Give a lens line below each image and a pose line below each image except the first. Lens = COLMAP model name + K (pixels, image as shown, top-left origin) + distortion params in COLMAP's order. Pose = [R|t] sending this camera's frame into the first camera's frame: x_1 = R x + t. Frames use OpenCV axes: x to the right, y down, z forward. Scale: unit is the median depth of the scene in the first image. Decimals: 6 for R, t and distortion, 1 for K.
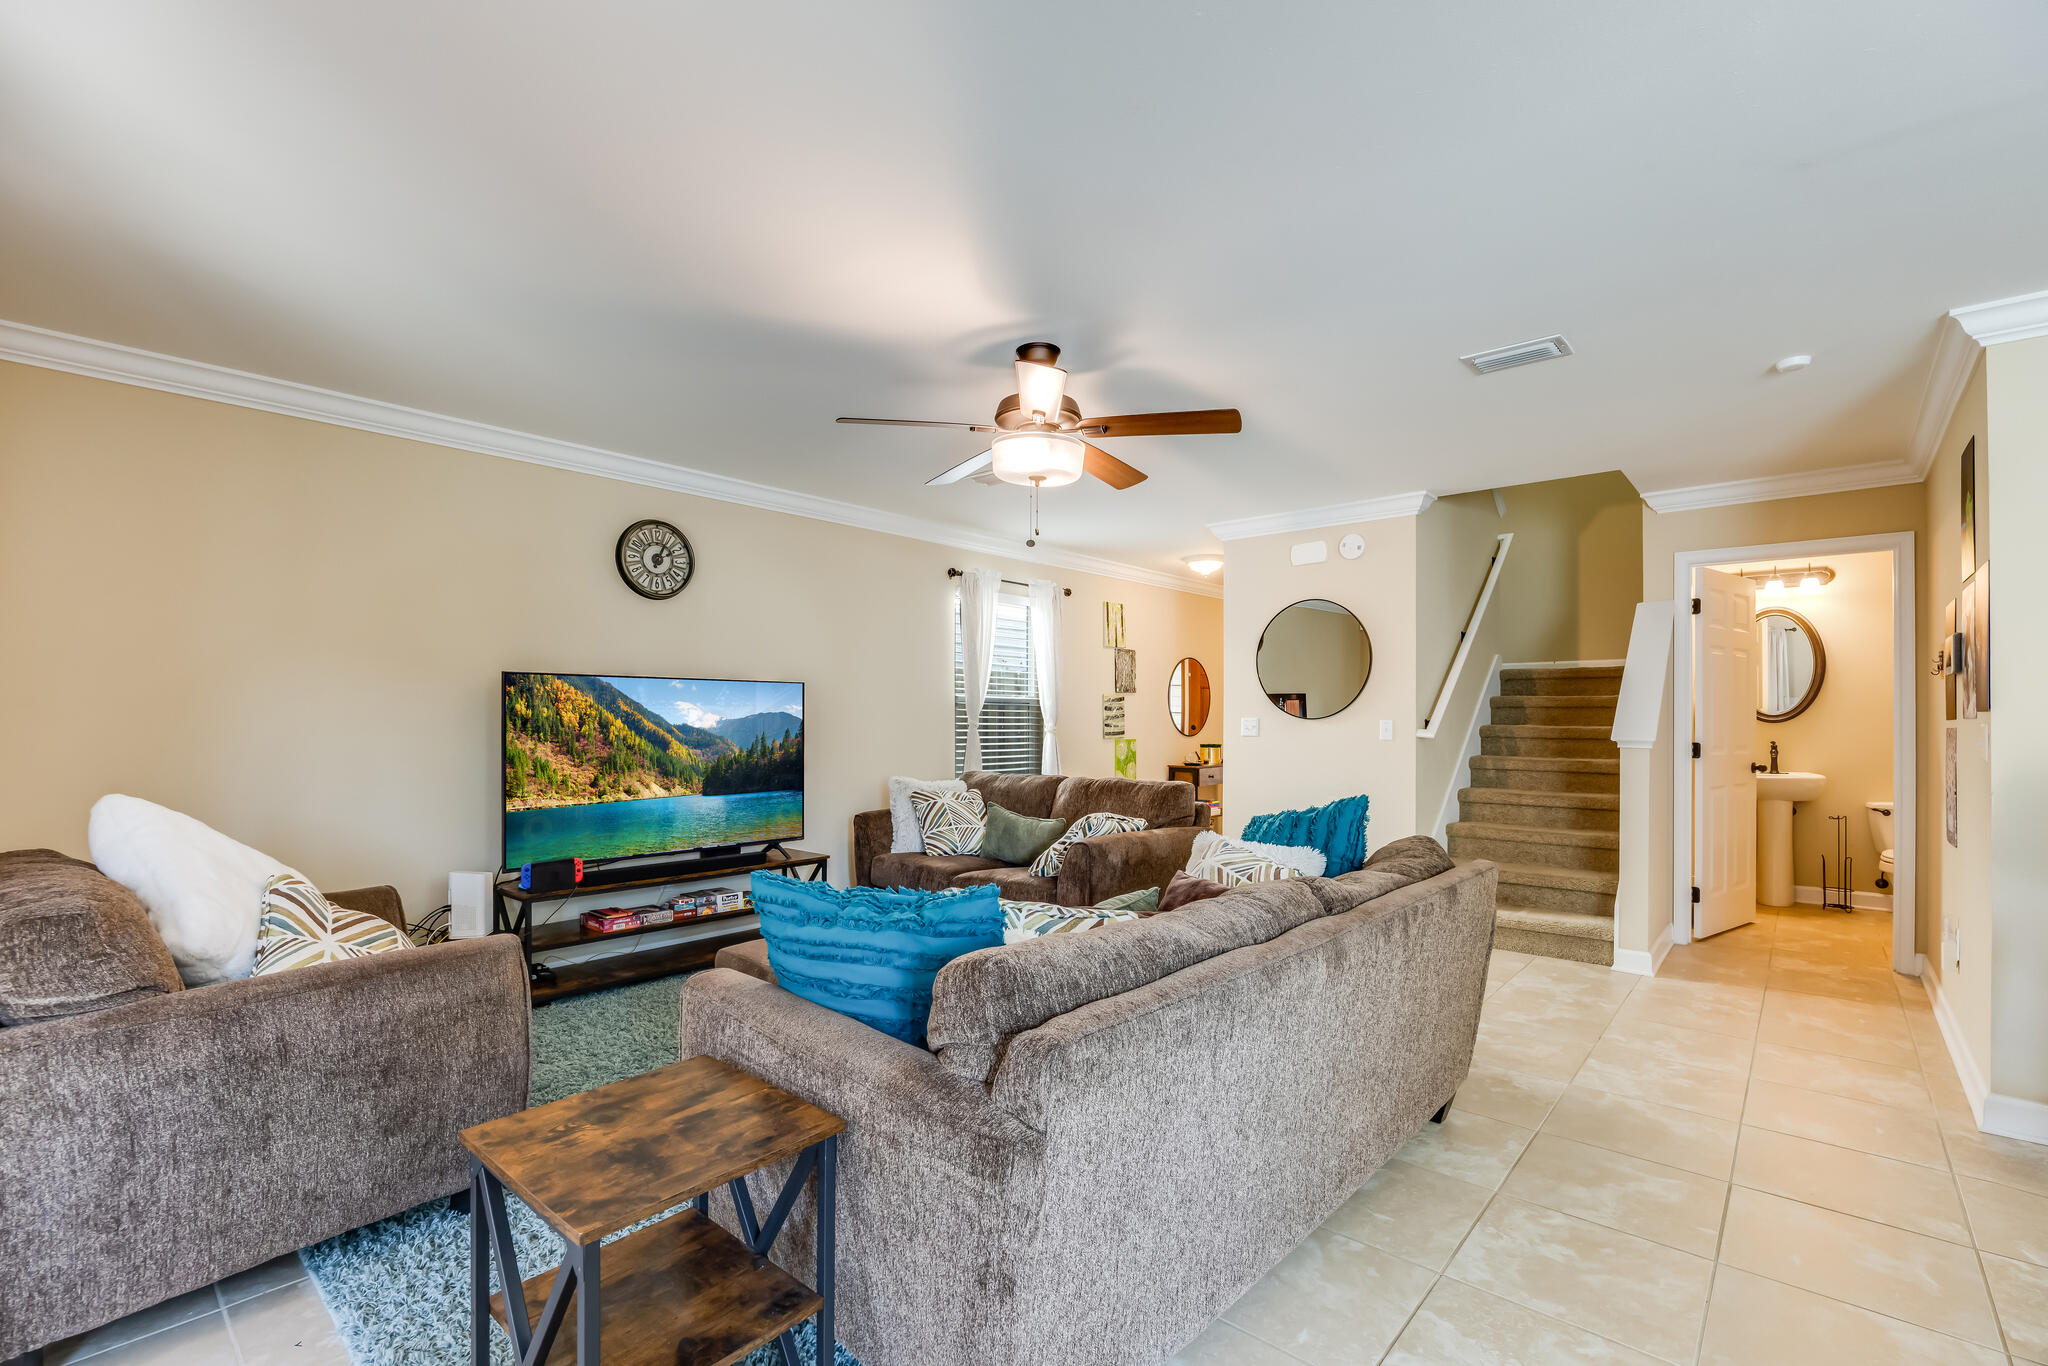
lens RADIAL K [[891.9, 0, 1034.0], [0, 891.9, 707.4], [0, 0, 1]] dist [-0.011751, 0.000173]
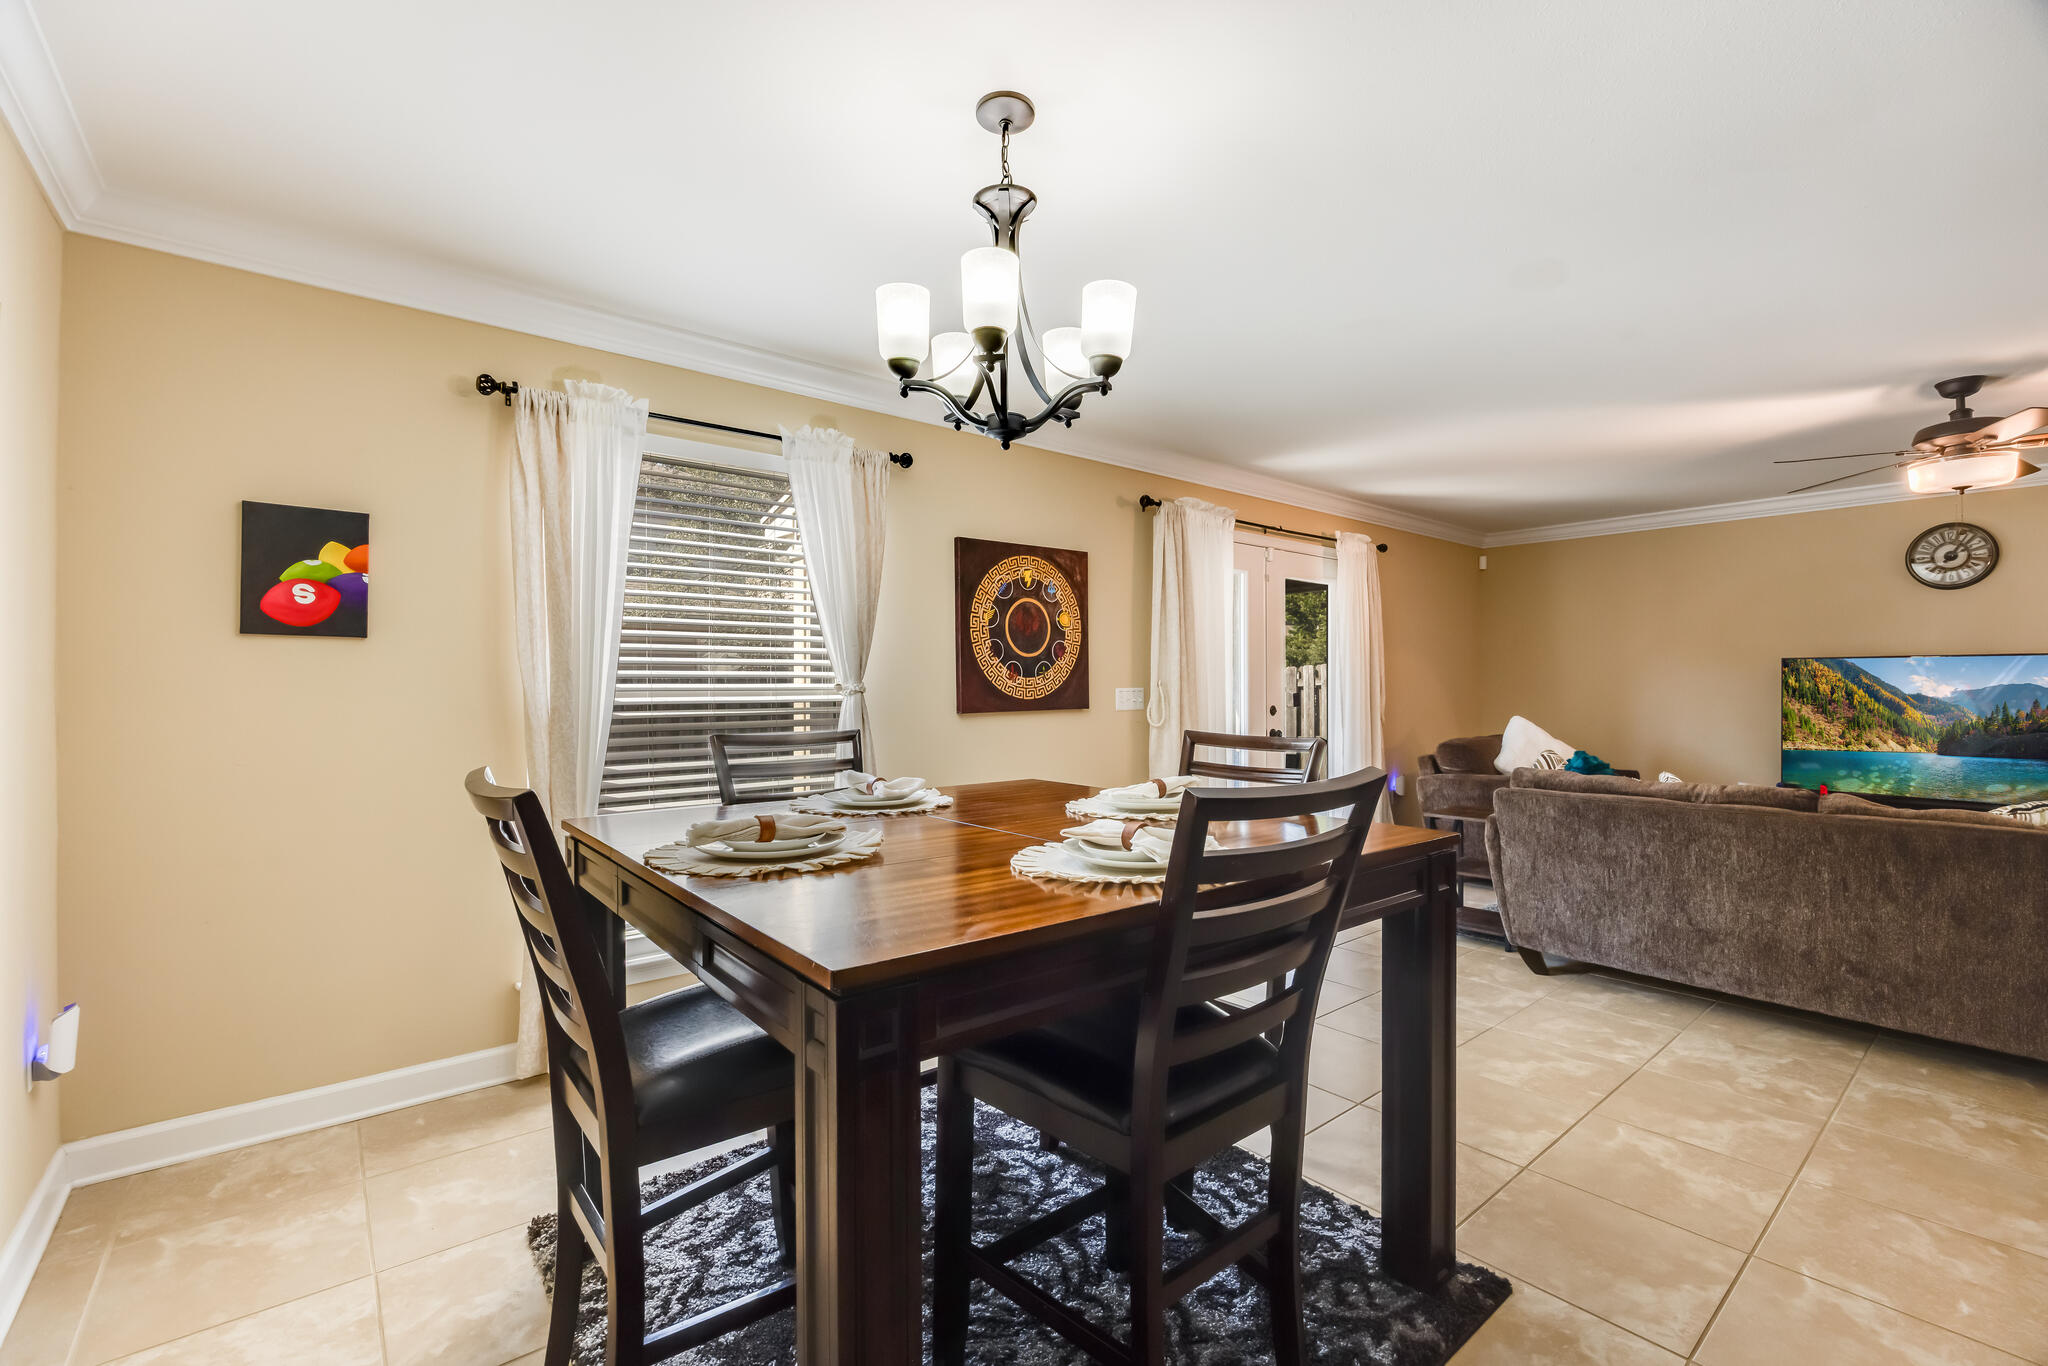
lens RADIAL K [[891.9, 0, 1022.6], [0, 891.9, 680.8], [0, 0, 1]] dist [-0.011751, 0.000173]
pose [[-0.158170, -0.012316, -0.987335, 0.947680], [0.008016, 0.999873, -0.013757, 0.007197], [0.987379, -0.010090, -0.158051, -0.043305]]
